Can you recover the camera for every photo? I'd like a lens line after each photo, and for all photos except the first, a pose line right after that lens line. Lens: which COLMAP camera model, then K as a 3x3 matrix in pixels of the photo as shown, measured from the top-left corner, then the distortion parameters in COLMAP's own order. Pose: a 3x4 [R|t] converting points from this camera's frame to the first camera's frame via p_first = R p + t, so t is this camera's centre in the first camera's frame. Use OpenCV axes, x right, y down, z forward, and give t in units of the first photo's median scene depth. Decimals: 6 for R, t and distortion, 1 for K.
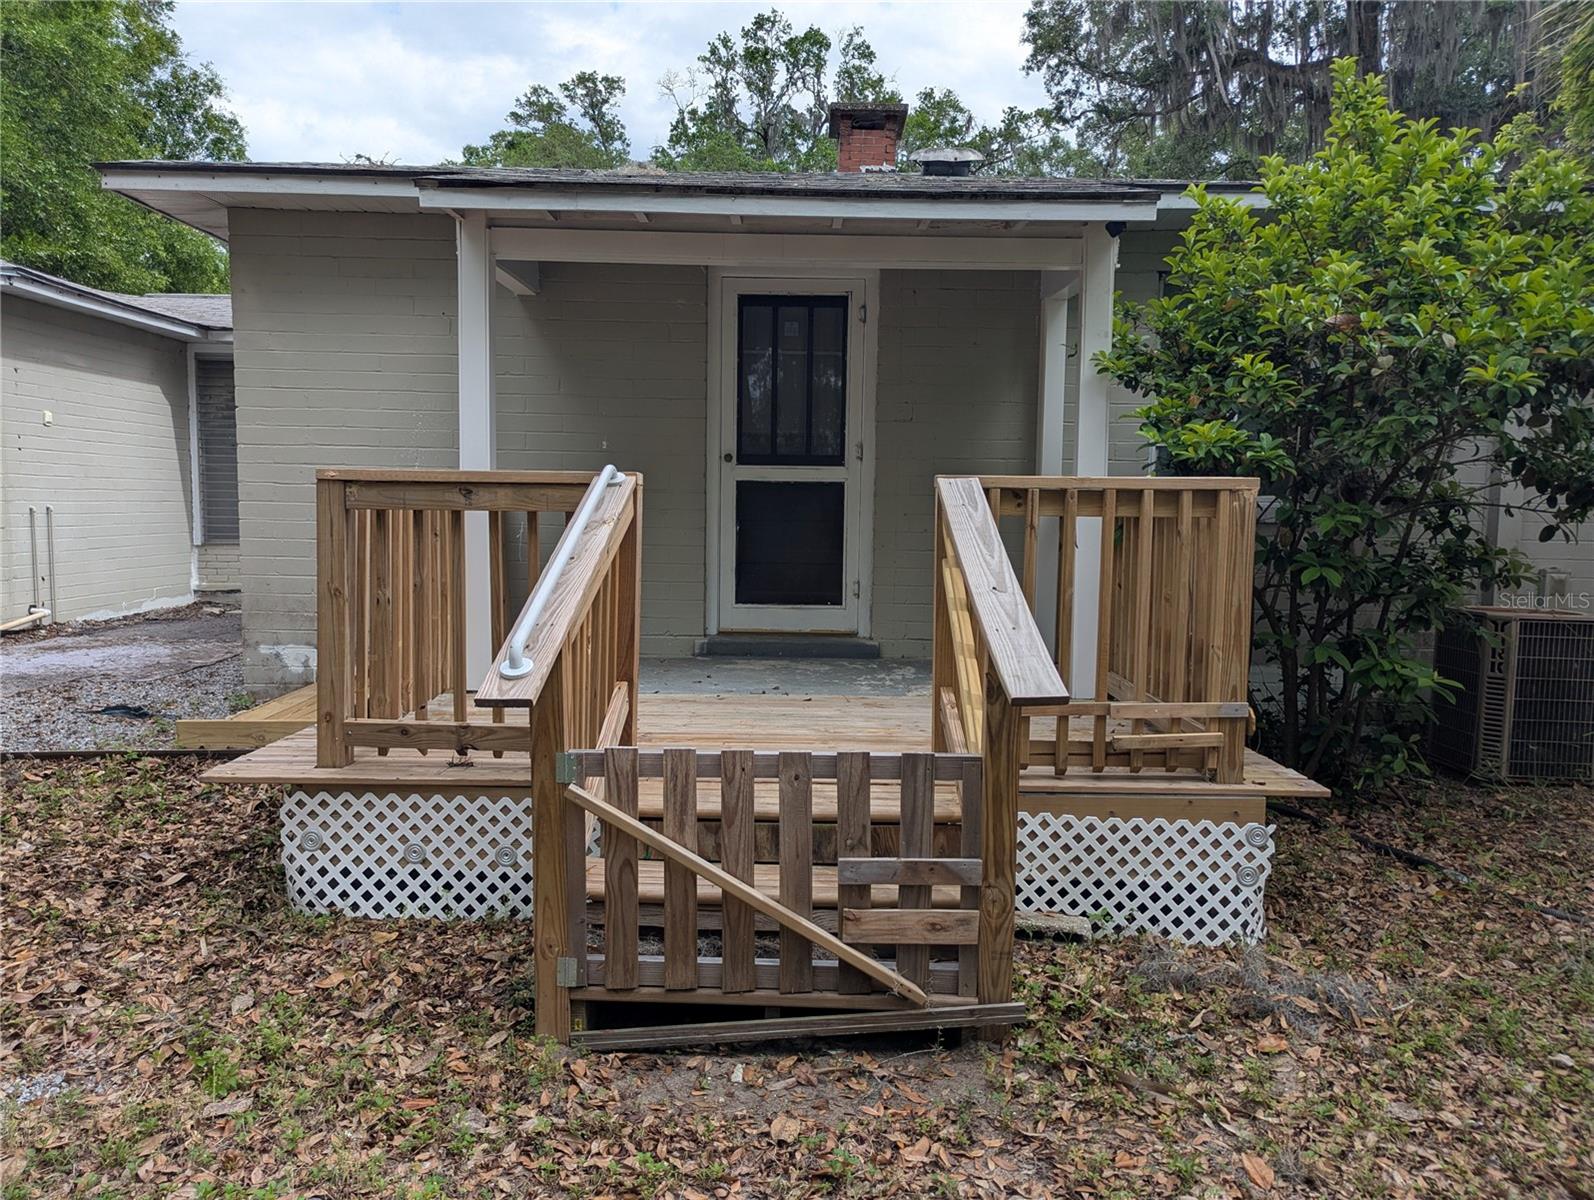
lens RADIAL K [[1119.3, 0, 789.2], [0, 1119.3, 605.4], [0, 0, 1]] dist [0.007825, -0.000455]
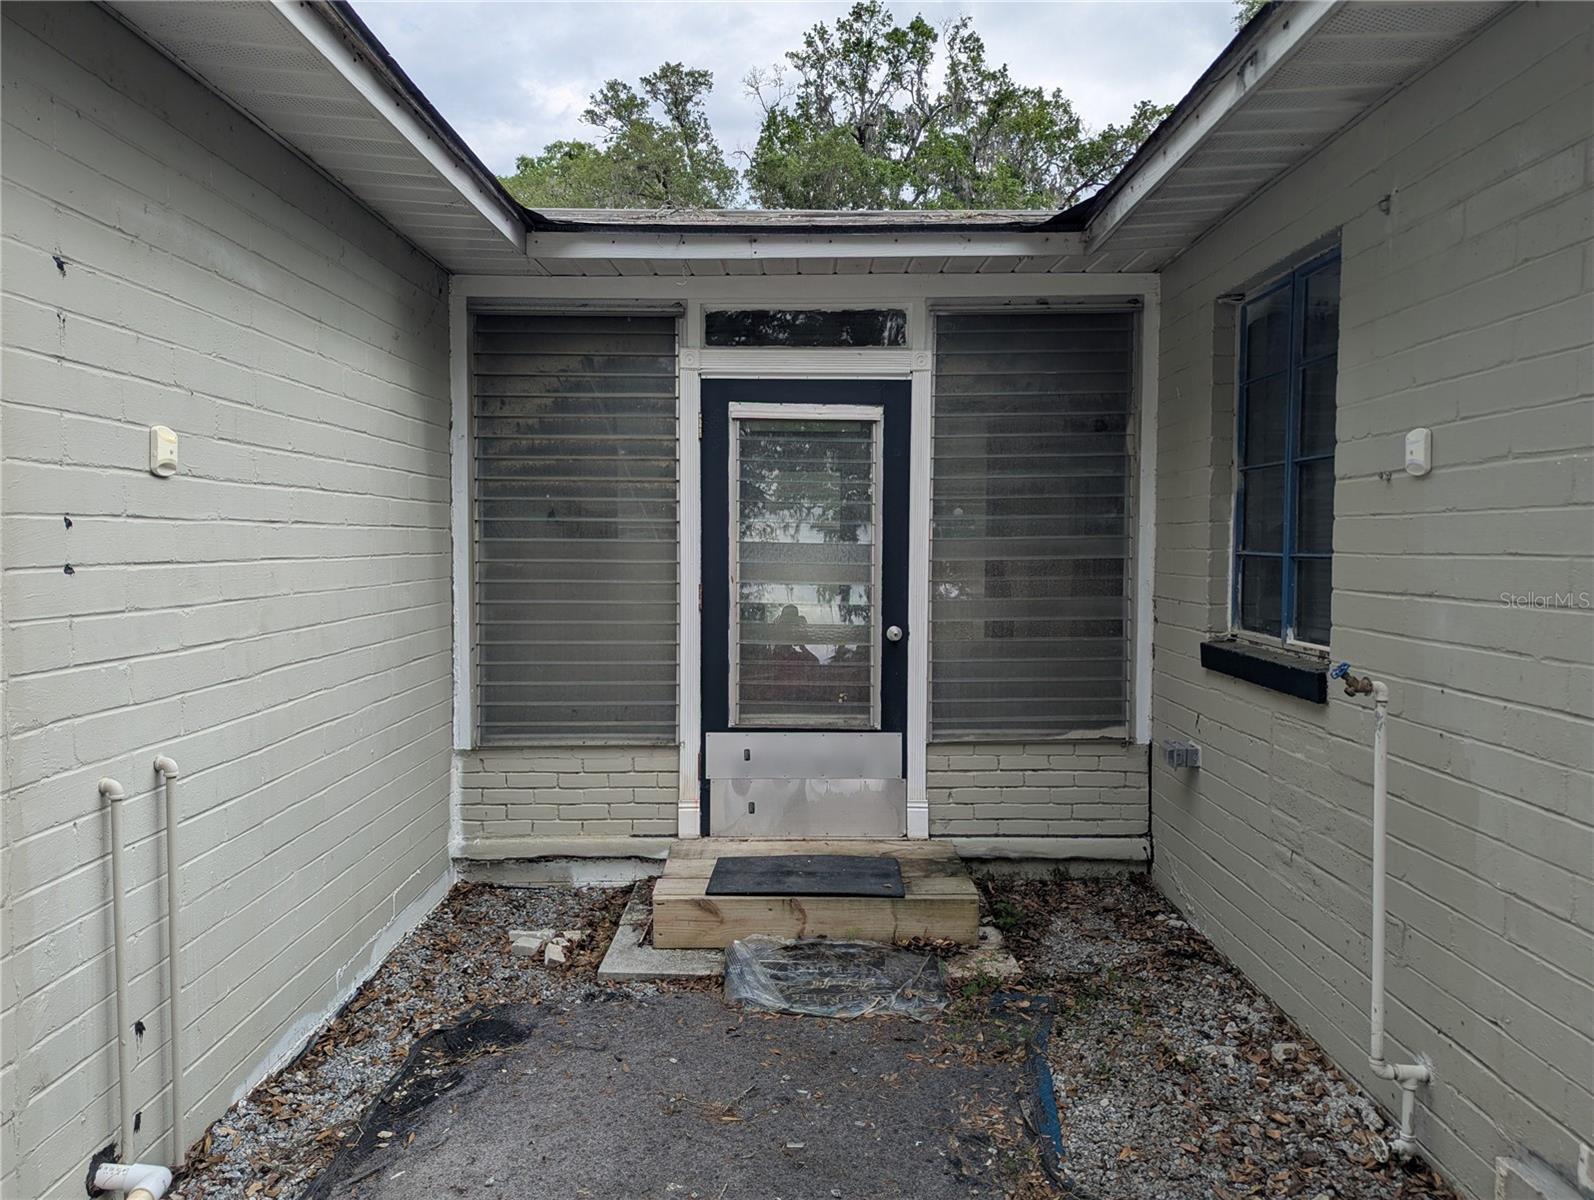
lens RADIAL K [[1119.3, 0, 807.4], [0, 1119.3, 594.9], [0, 0, 1]] dist [0.007825, -0.000455]
pose [[0.999824, -0.012756, 0.013793, -0.085345], [0.013278, 0.999173, -0.038438, -0.019962], [-0.013291, 0.038615, 0.999166, 0.121758]]
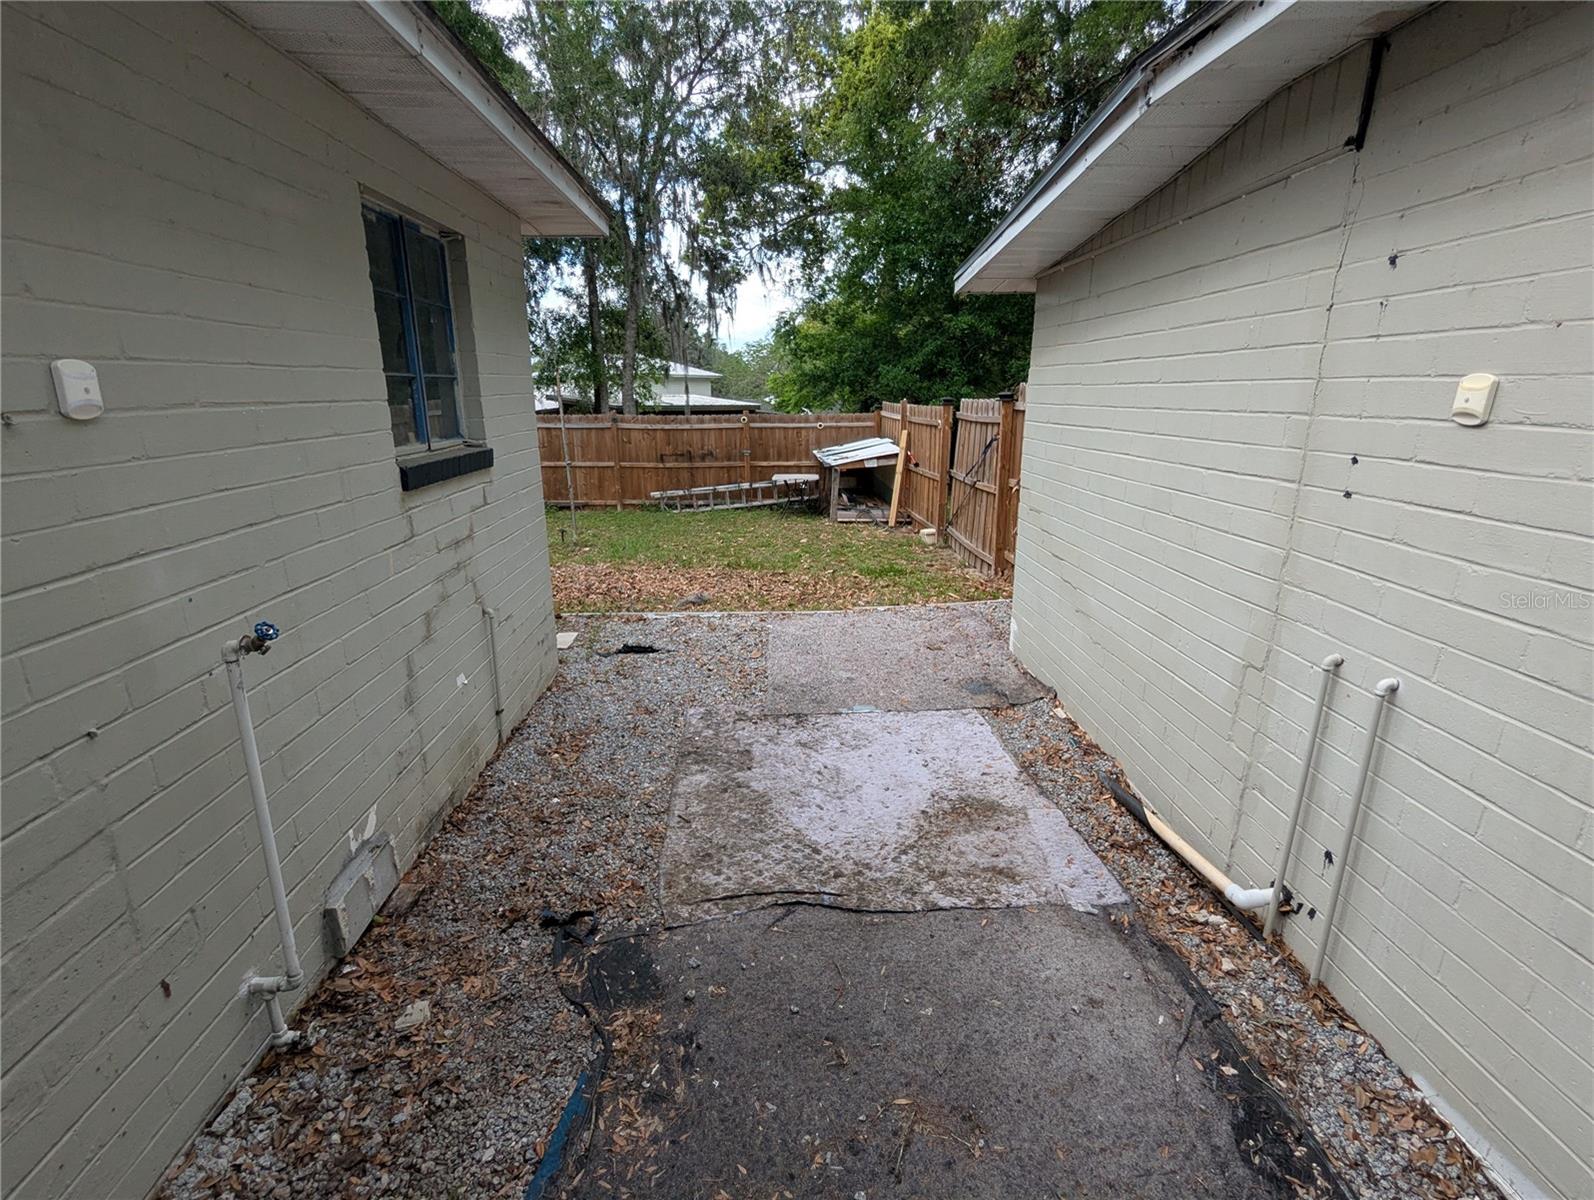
lens RADIAL K [[755.1, 0, 803.9], [0, 755.1, 600.1], [0, 0, 1]] dist [-0.004149, -0.000516]
pose [[-0.998408, -0.001241, -0.056391, -0.081835], [-0.021043, 0.935773, 0.351974, -0.031151], [0.052333, 0.352601, -0.934309, 0.202484]]
